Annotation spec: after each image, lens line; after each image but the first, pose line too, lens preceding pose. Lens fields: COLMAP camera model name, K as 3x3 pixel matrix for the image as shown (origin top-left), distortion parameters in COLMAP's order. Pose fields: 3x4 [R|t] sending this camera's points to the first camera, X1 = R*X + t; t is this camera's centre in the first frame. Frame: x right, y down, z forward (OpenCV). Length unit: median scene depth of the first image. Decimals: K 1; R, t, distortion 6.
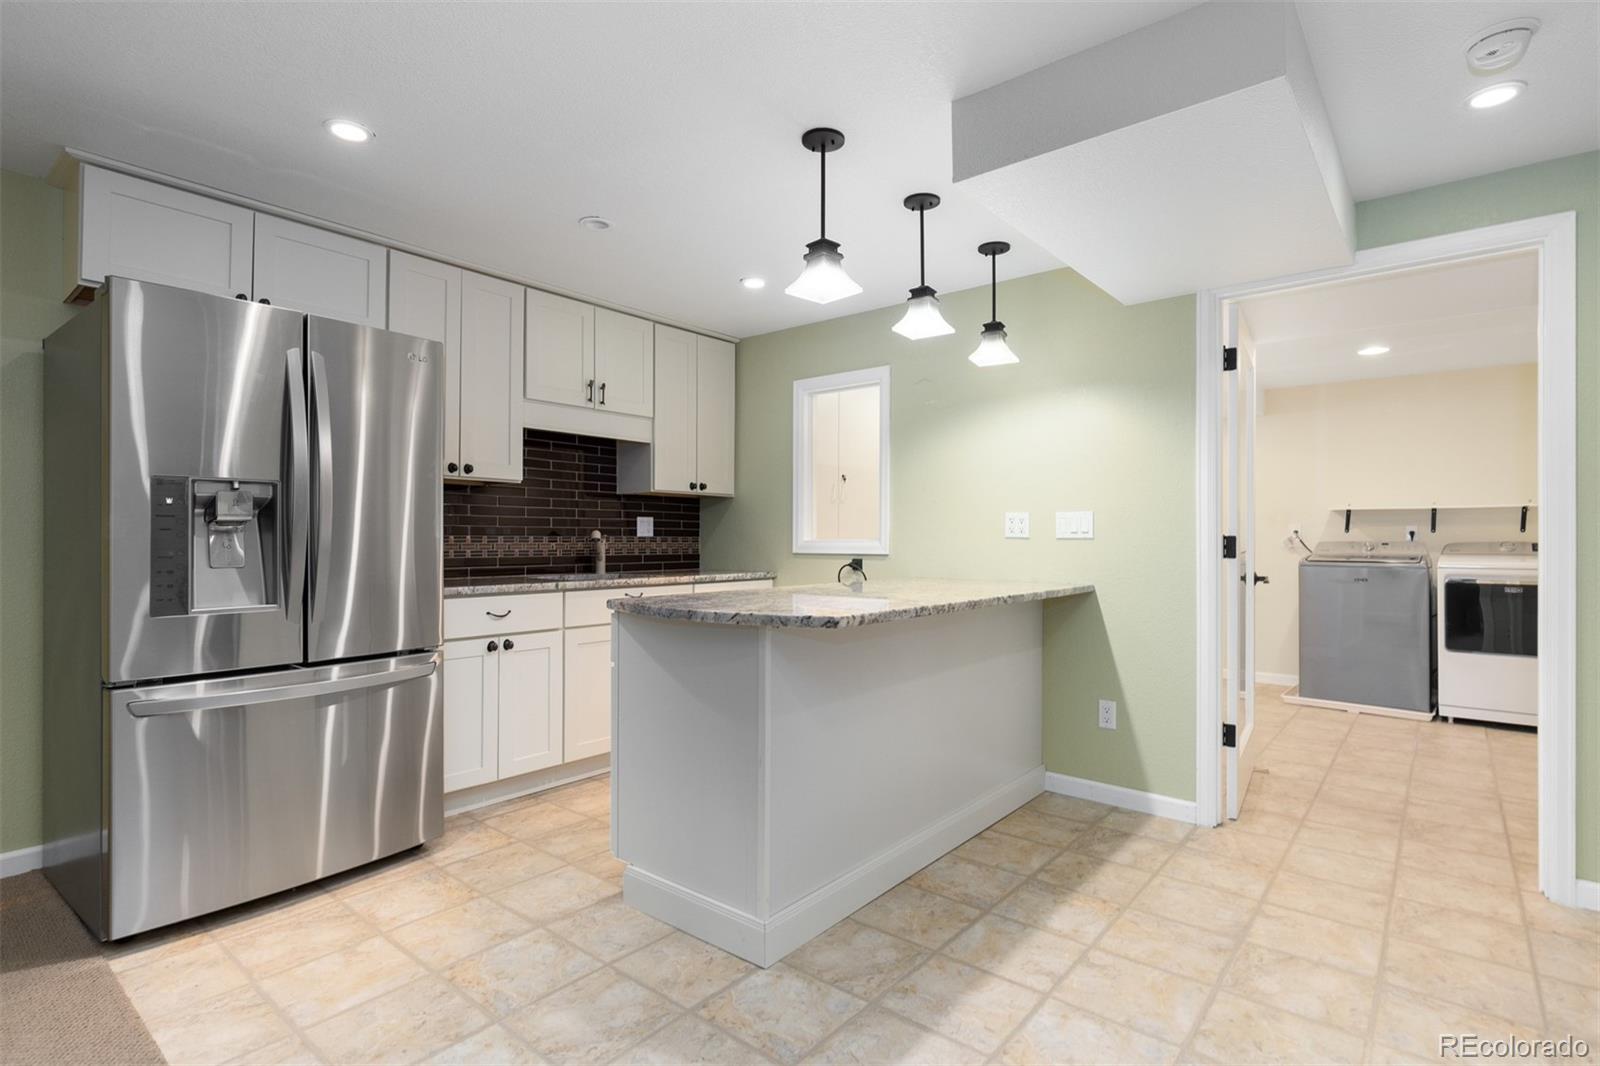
lens RADIAL K [[794.5, 0, 813.2], [0, 794.5, 520.5], [0, 0, 1]] dist [0.000306, 0.001015]
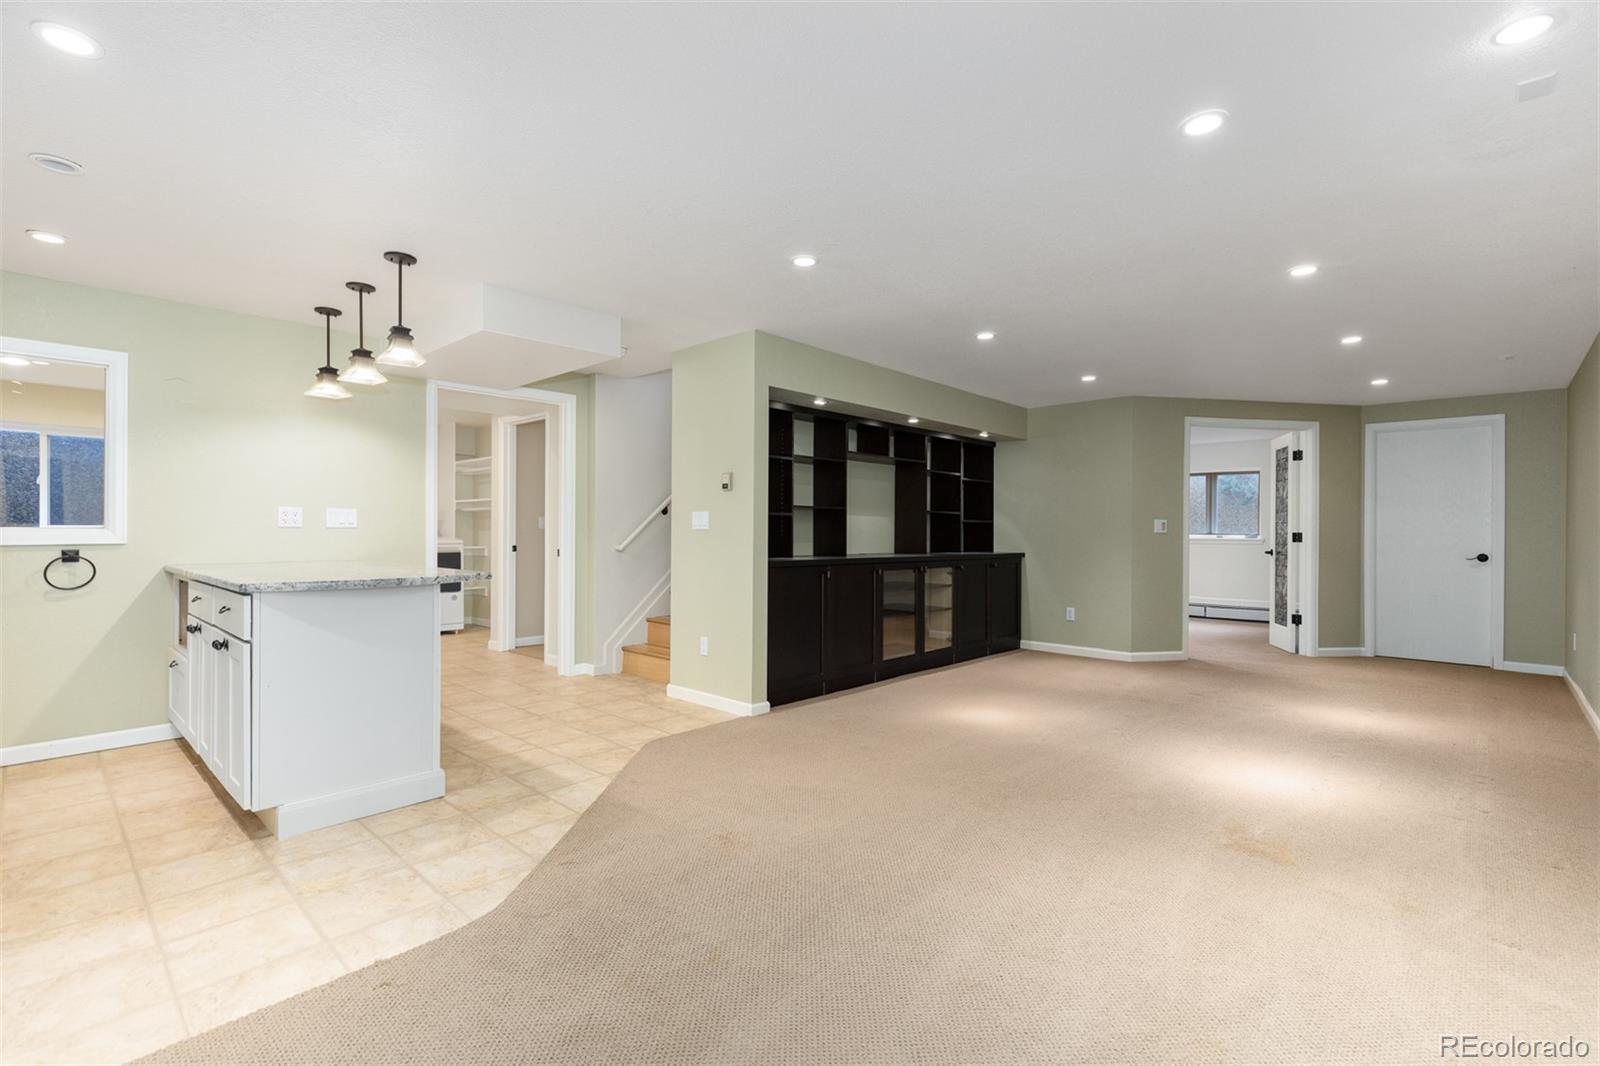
lens RADIAL K [[718.7, 0, 799.3], [0, 718.7, 527.4], [0, 0, 1]] dist [0.003147, 0.000119]
pose [[0.068559, -0.007494, 0.997619, -1.434262], [-0.023159, 0.999690, 0.009101, -0.012668], [-0.997378, -0.023728, 0.068364, 0.187372]]
